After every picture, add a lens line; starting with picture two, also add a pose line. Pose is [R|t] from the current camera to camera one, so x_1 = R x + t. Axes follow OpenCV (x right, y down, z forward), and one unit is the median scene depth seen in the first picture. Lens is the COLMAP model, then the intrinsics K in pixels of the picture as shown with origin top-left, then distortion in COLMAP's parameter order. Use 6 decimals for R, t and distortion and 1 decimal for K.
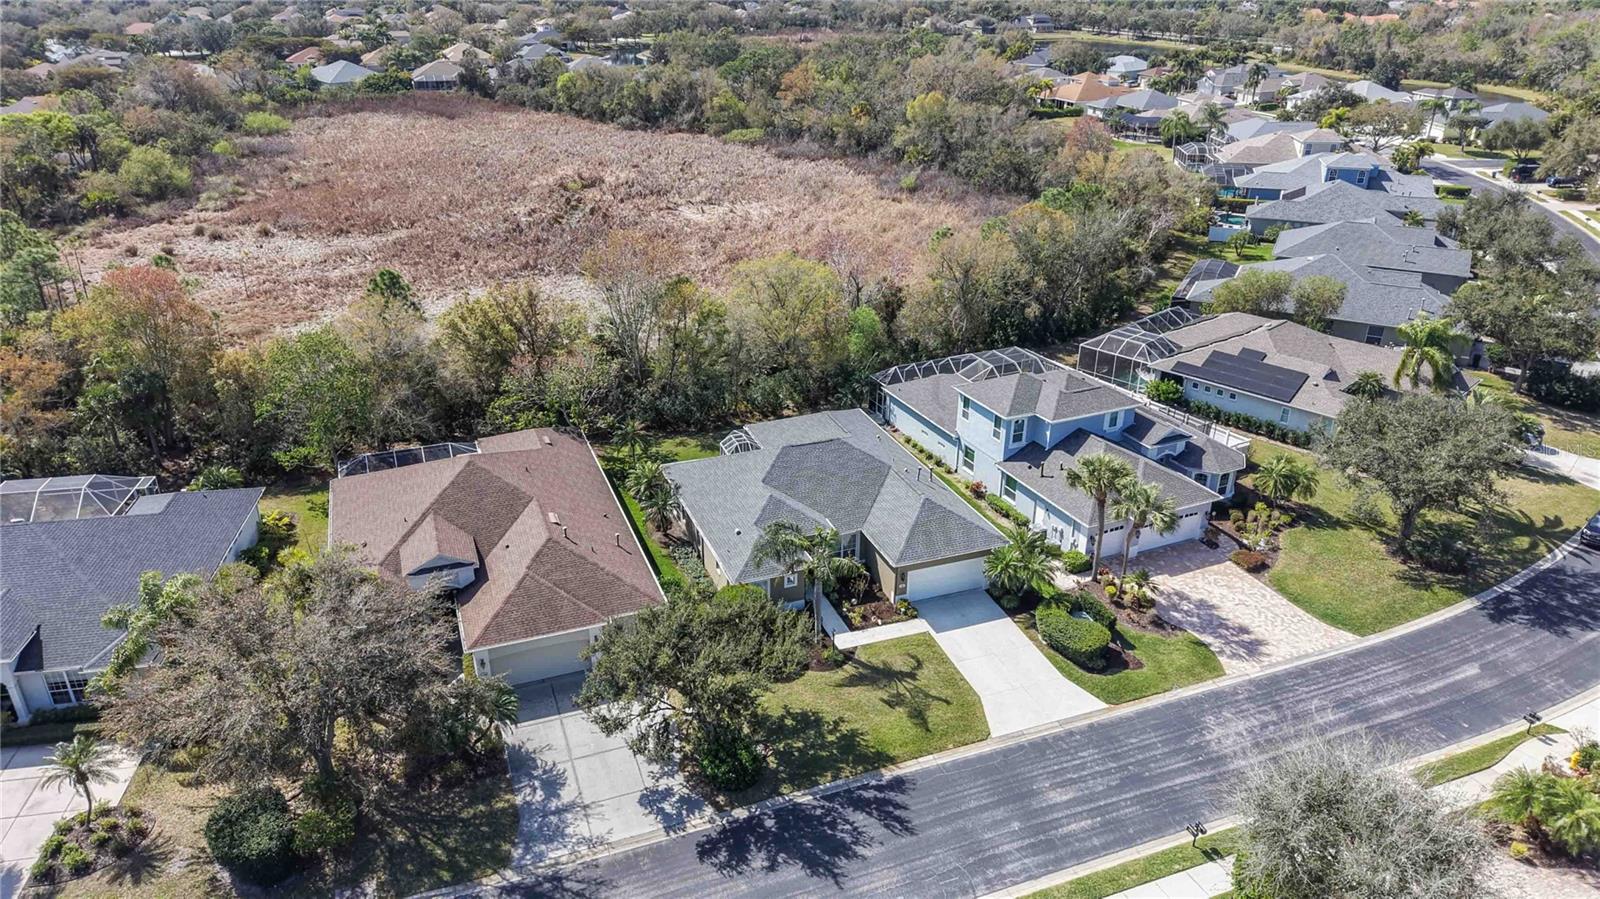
lens RADIAL K [[1065.9, 0, 799.9], [0, 1065.9, 444.9], [0, 0, 1]] dist [0.016156, -0.015846]
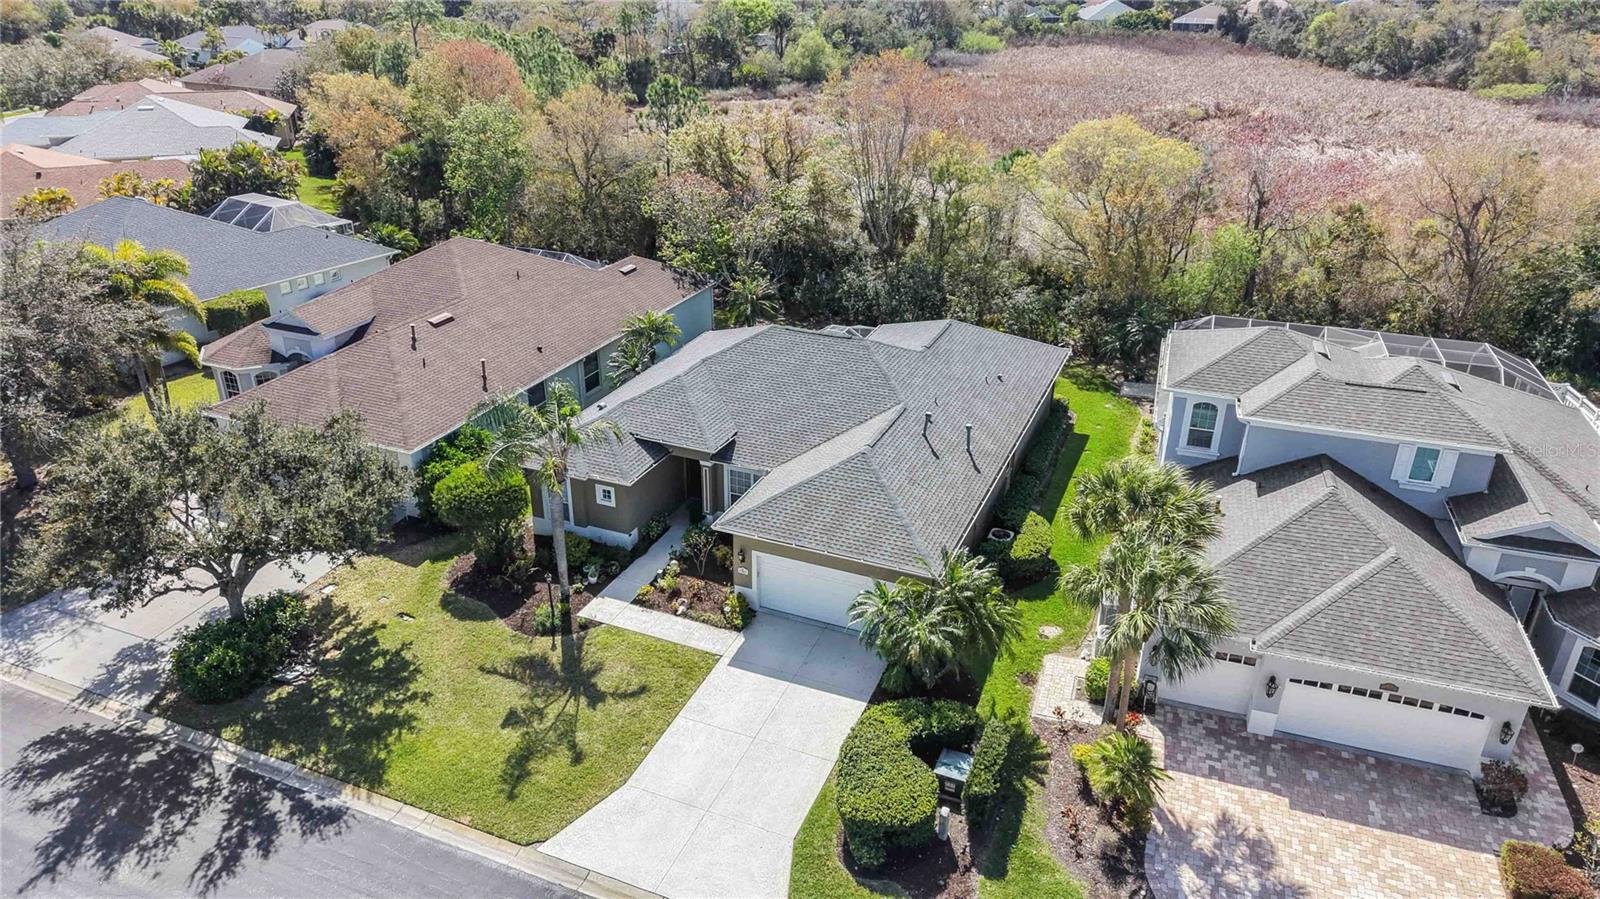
lens RADIAL K [[1065.9, 0, 802.0], [0, 1065.9, 454.9], [0, 0, 1]] dist [0.016156, -0.015846]
pose [[0.719520, 0.298386, -0.627102, 0.386846], [-0.290913, 0.949448, 0.117977, -0.004043], [0.630604, 0.097545, 0.769951, 0.475808]]
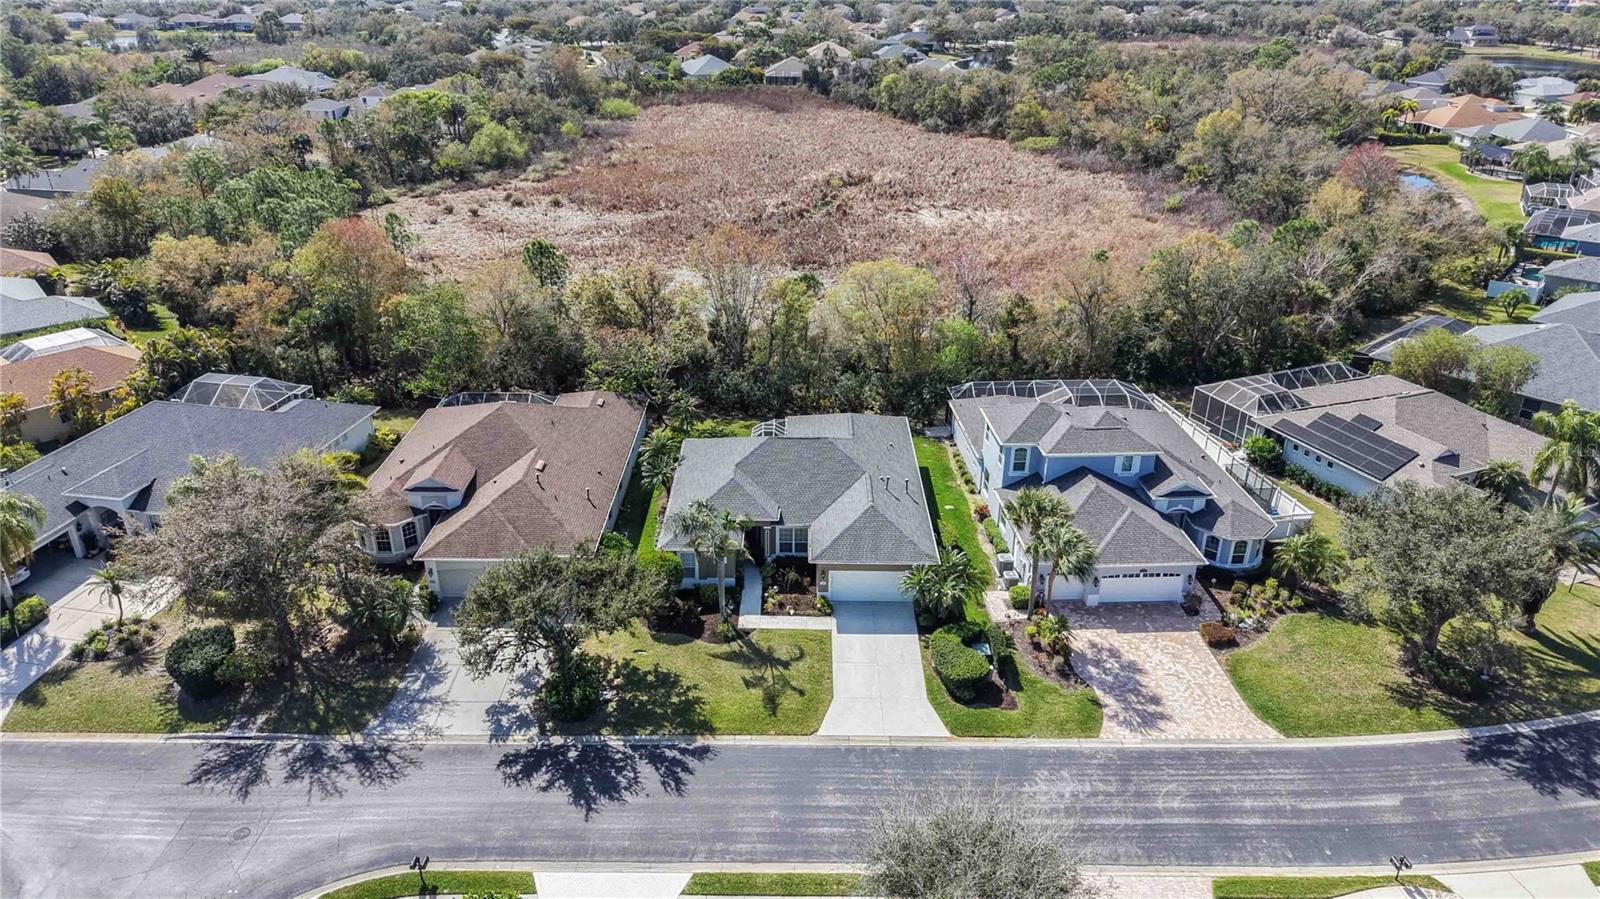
lens RADIAL K [[1065.9, 0, 801.9], [0, 1065.9, 448.0], [0, 0, 1]] dist [0.016156, -0.015846]
pose [[0.932100, 0.152925, -0.328335, 0.332418], [-0.151995, 0.987966, 0.028659, -0.020596], [0.328767, 0.023192, 0.944126, 0.008218]]
